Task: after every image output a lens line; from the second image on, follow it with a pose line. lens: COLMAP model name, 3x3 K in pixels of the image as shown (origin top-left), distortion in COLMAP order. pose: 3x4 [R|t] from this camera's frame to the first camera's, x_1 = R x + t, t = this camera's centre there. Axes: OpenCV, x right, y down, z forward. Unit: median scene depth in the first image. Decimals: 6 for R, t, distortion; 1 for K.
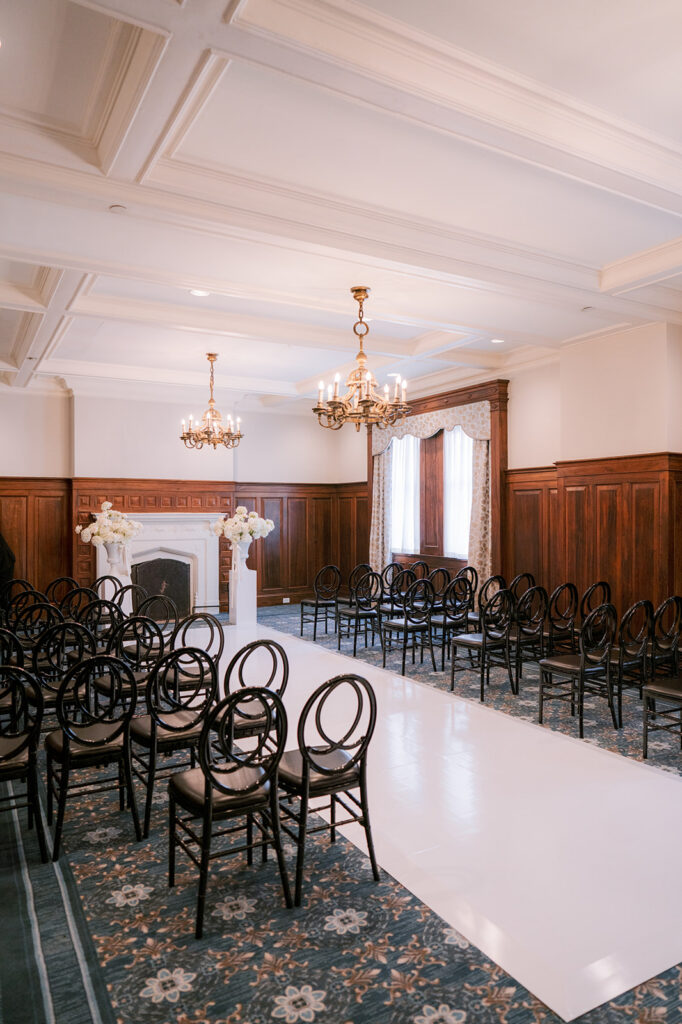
lens RADIAL K [[678.6, 0, 341.0], [0, 678.6, 512.0], [0, 0, 1]] dist [-0.024563, -0.000330]
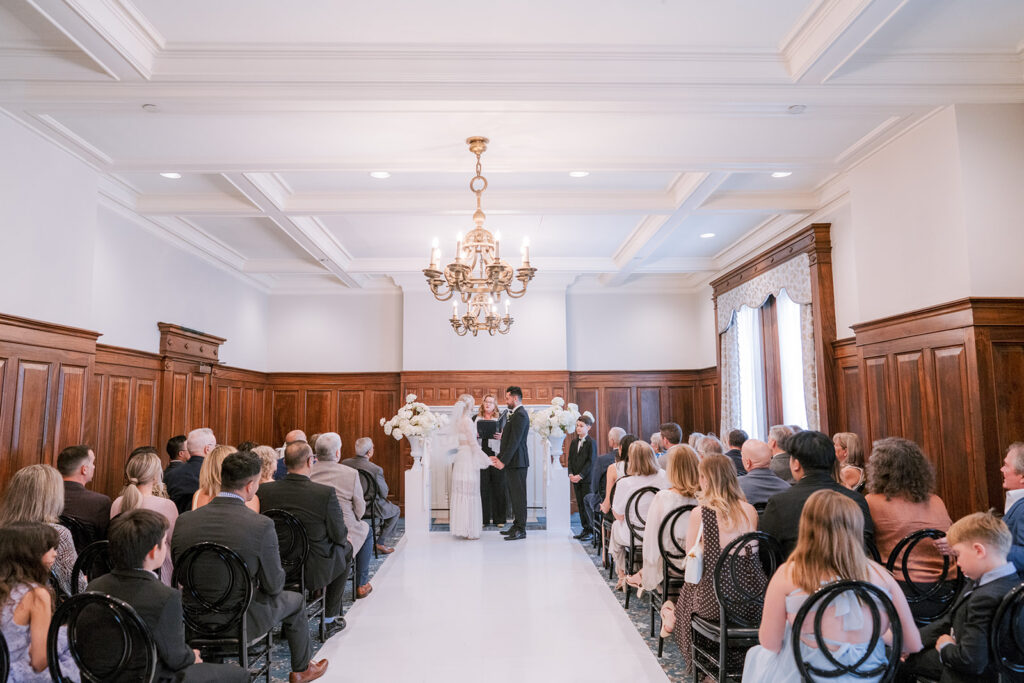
lens RADIAL K [[709.5, 0, 512.0], [0, 709.5, 322.3], [0, 0, 1]] dist [-0.019129, 0.000340]
pose [[0.885218, -0.064494, -0.460684, 0.287893], [0.008634, 0.992449, -0.122350, 0.009256], [0.465096, 0.104330, 0.879091, 0.148391]]
